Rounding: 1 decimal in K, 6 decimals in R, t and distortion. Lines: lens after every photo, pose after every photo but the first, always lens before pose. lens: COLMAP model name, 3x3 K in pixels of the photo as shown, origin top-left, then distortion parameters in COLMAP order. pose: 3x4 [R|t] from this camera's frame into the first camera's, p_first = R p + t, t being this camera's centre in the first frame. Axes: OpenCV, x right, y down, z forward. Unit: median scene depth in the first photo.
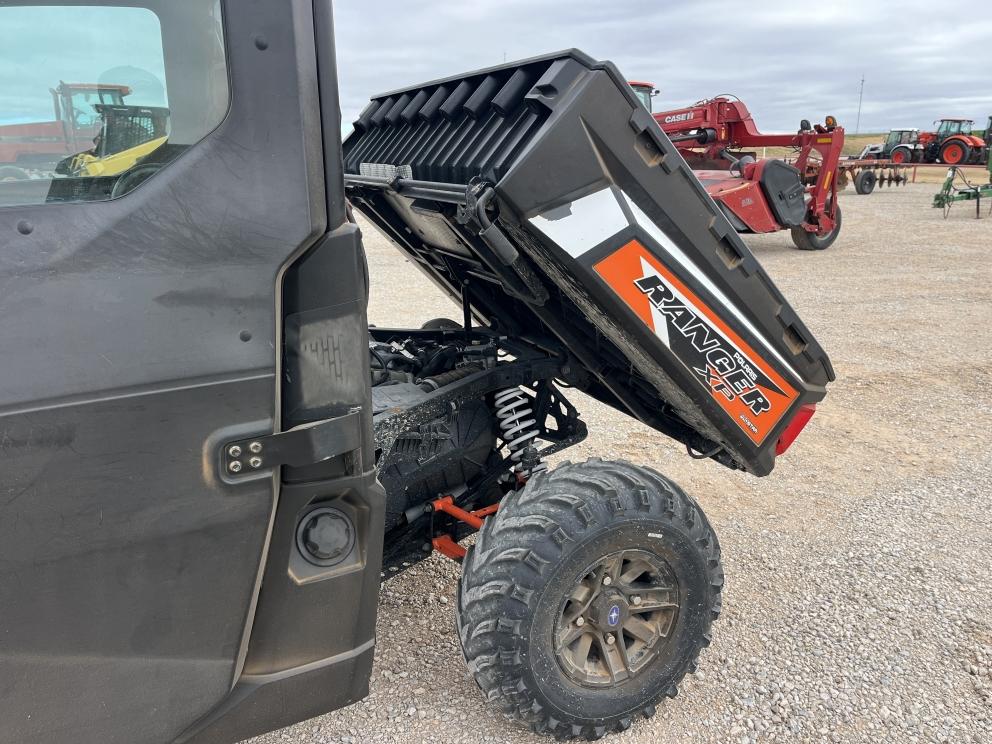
lens RADIAL K [[753.0, 0, 500.4], [0, 753.0, 372.7], [0, 0, 1]] dist [0.071173, -0.098786]
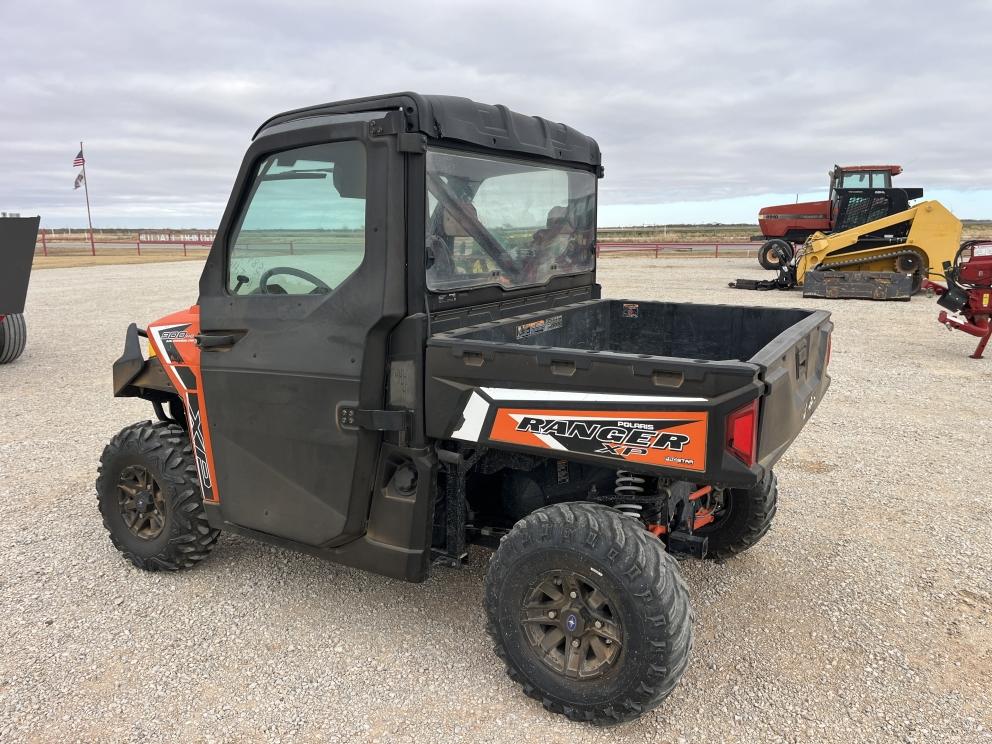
lens RADIAL K [[753.0, 0, 500.4], [0, 753.0, 372.7], [0, 0, 1]] dist [0.071173, -0.098786]
pose [[0.564641, 0.156747, -0.810316, 1.030952], [-0.225596, 0.973723, 0.031157, -0.110351], [0.793907, 0.165211, 0.585165, 0.057071]]
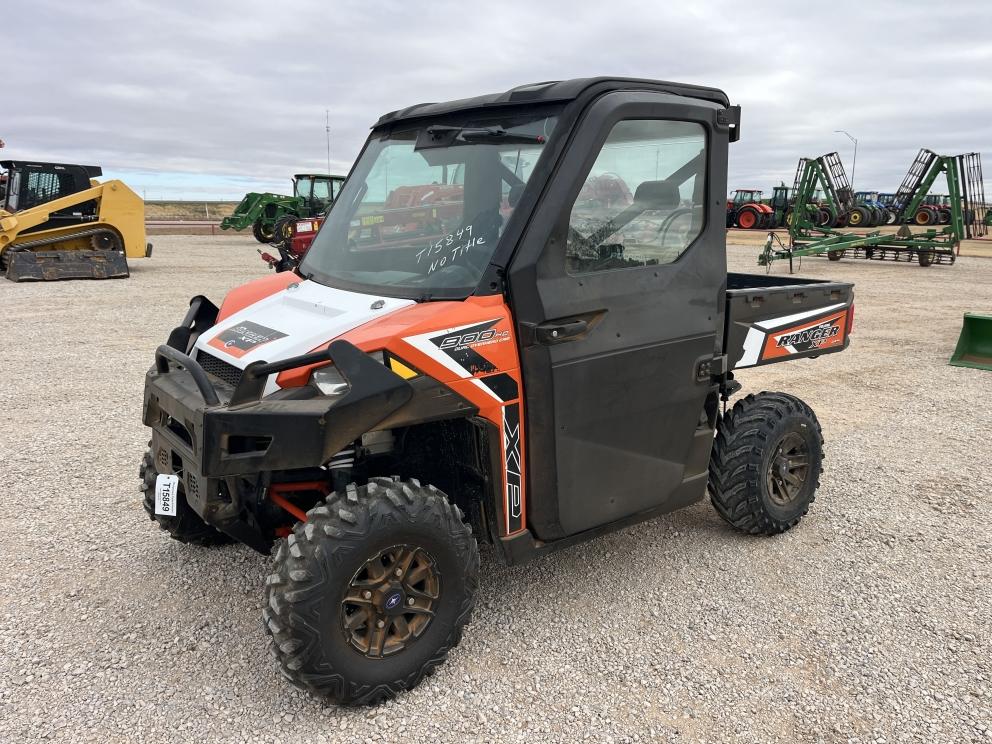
lens RADIAL K [[753.0, 0, 500.4], [0, 753.0, 372.7], [0, 0, 1]] dist [0.071173, -0.098786]
pose [[0.975502, -0.026603, 0.218376, -0.965755], [0.041898, 0.996959, -0.065708, 0.163352], [-0.215964, 0.073247, 0.973650, -0.764692]]
